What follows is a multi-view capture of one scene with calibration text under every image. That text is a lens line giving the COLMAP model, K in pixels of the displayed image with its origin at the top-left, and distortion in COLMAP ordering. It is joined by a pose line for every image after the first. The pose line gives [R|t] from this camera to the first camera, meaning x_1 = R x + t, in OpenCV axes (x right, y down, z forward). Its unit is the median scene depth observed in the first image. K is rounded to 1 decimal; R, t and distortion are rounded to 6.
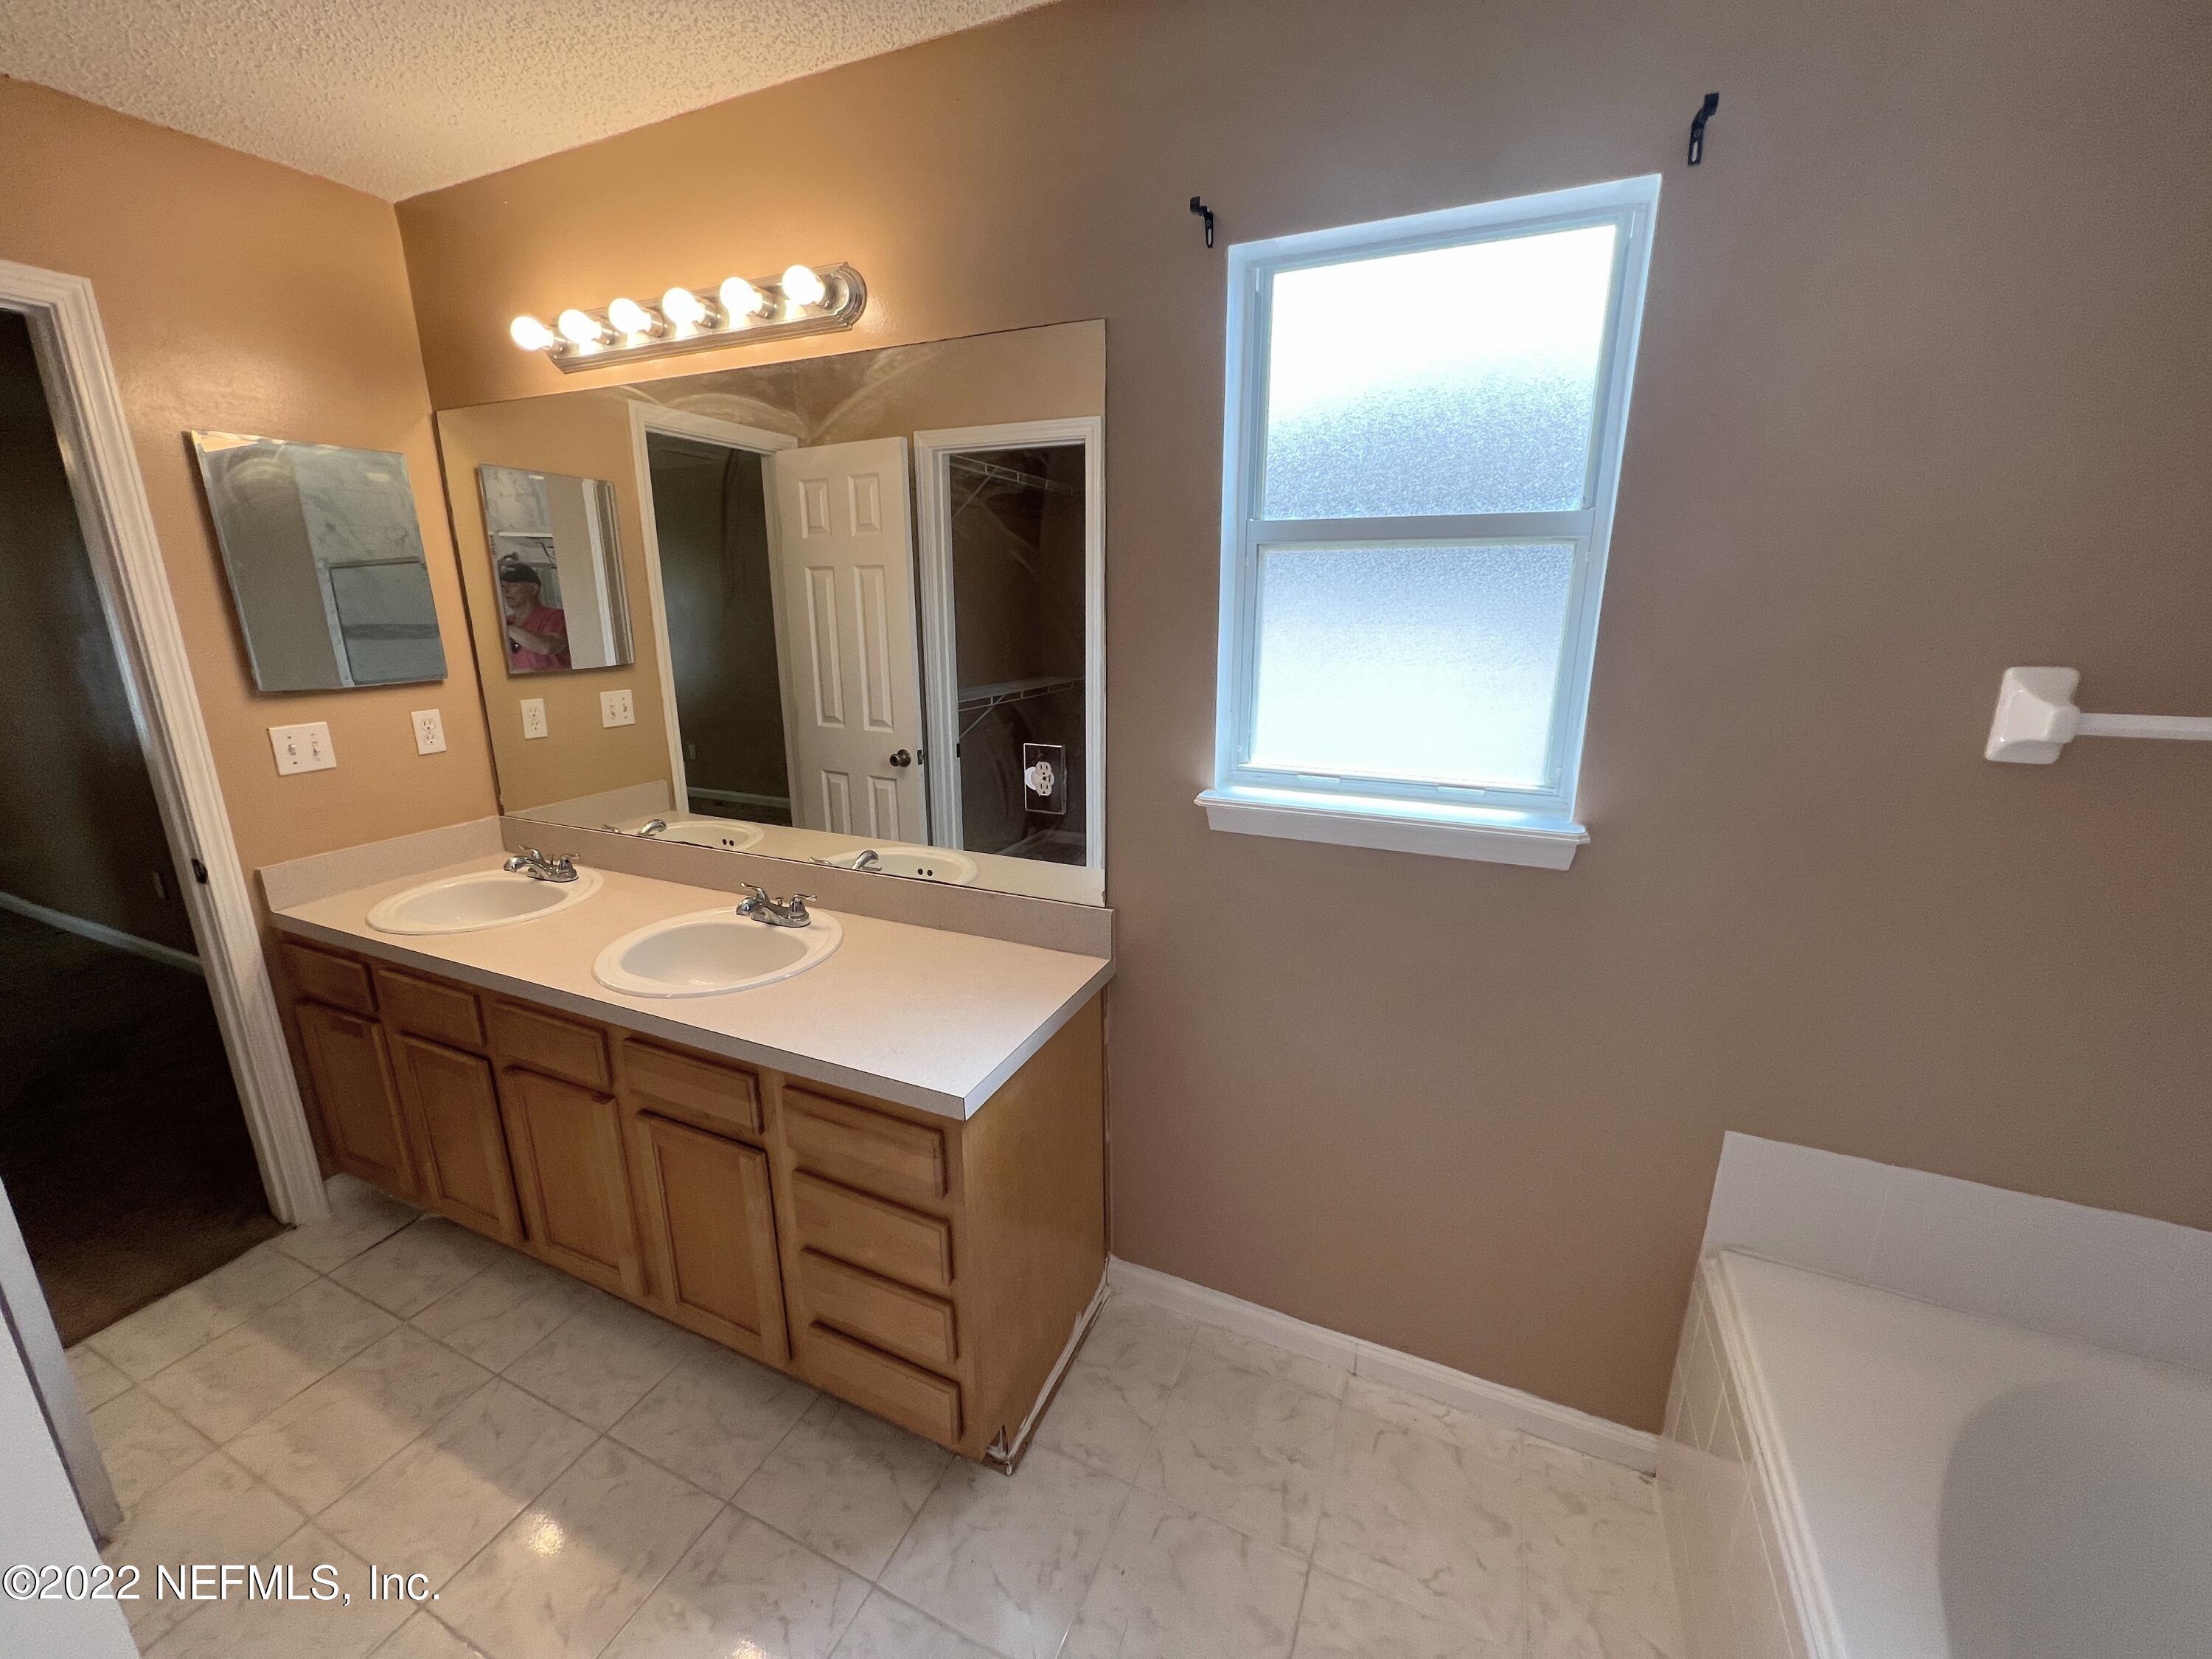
lens RADIAL K [[878.3, 0, 1102.4], [0, 878.3, 820.7], [0, 0, 1]] dist [0.000358, -0.000033]
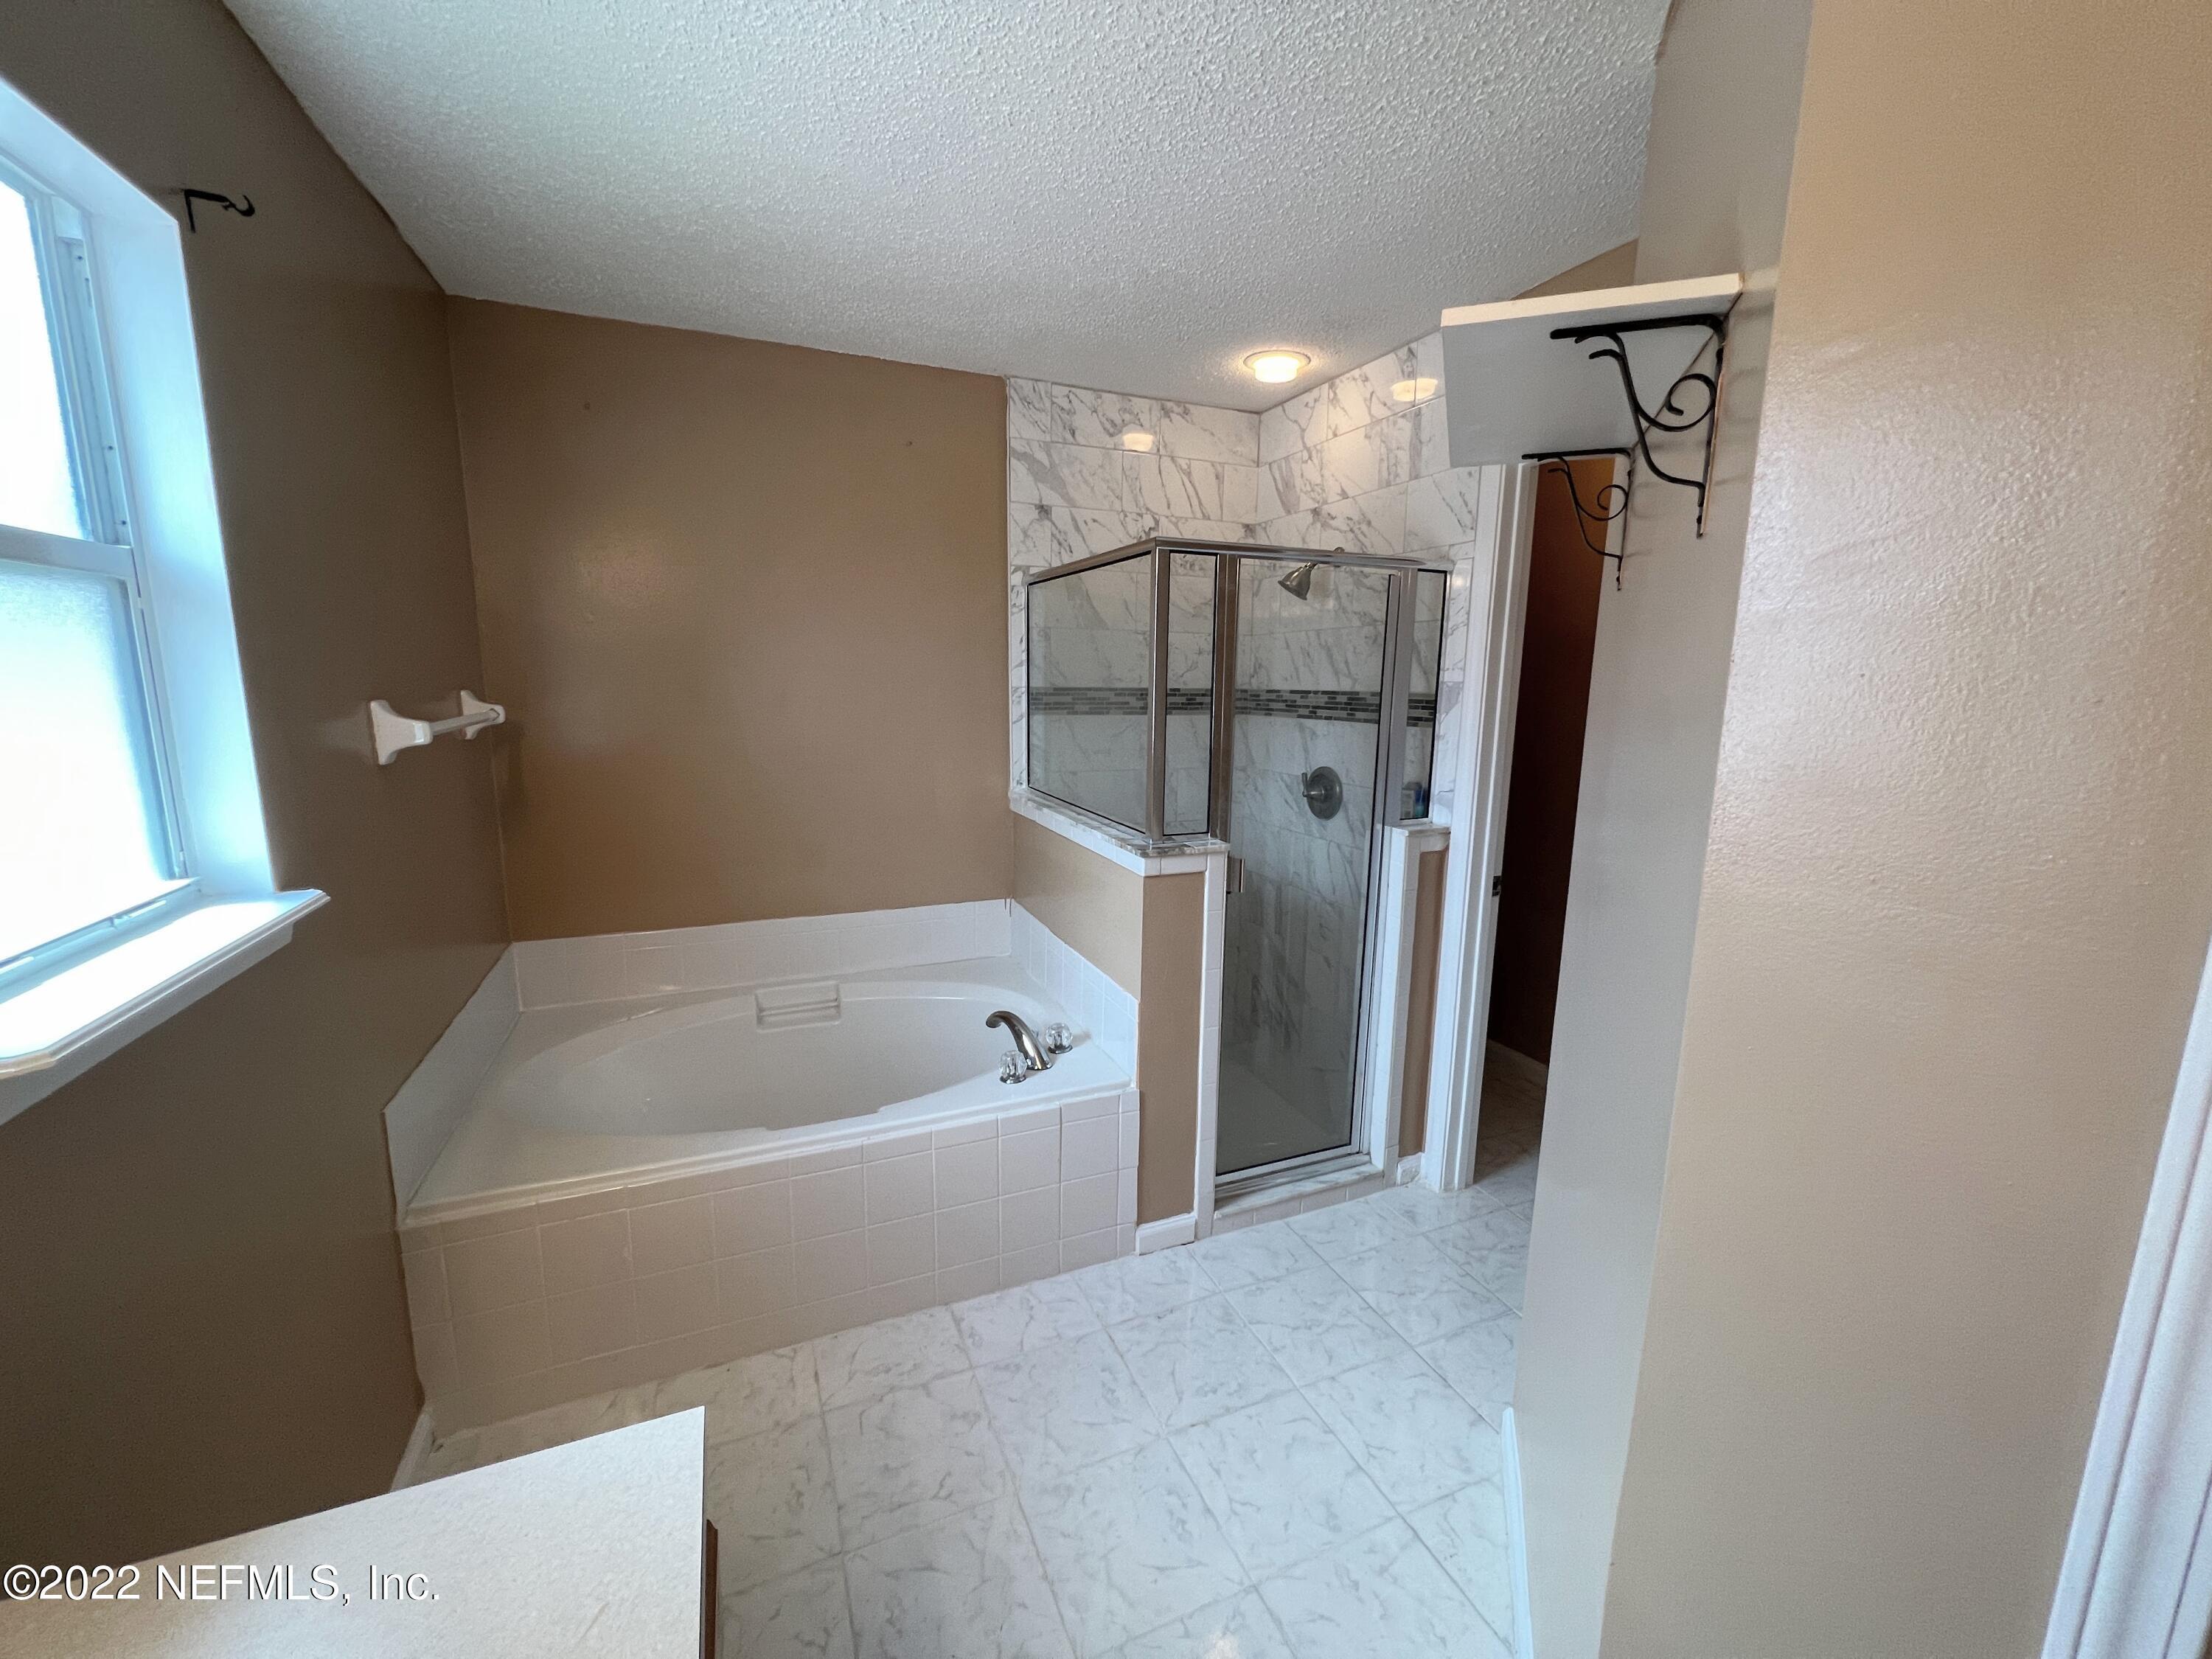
lens RADIAL K [[889.6, 0, 1097.1], [0, 889.6, 823.6], [0, 0, 1]] dist [-0.000812, 0.000224]
pose [[-0.732967, -0.119232, 0.669733, -0.670466], [0.164154, 0.924425, 0.344227, -0.229100], [-0.660161, 0.362247, -0.658001, 0.961626]]
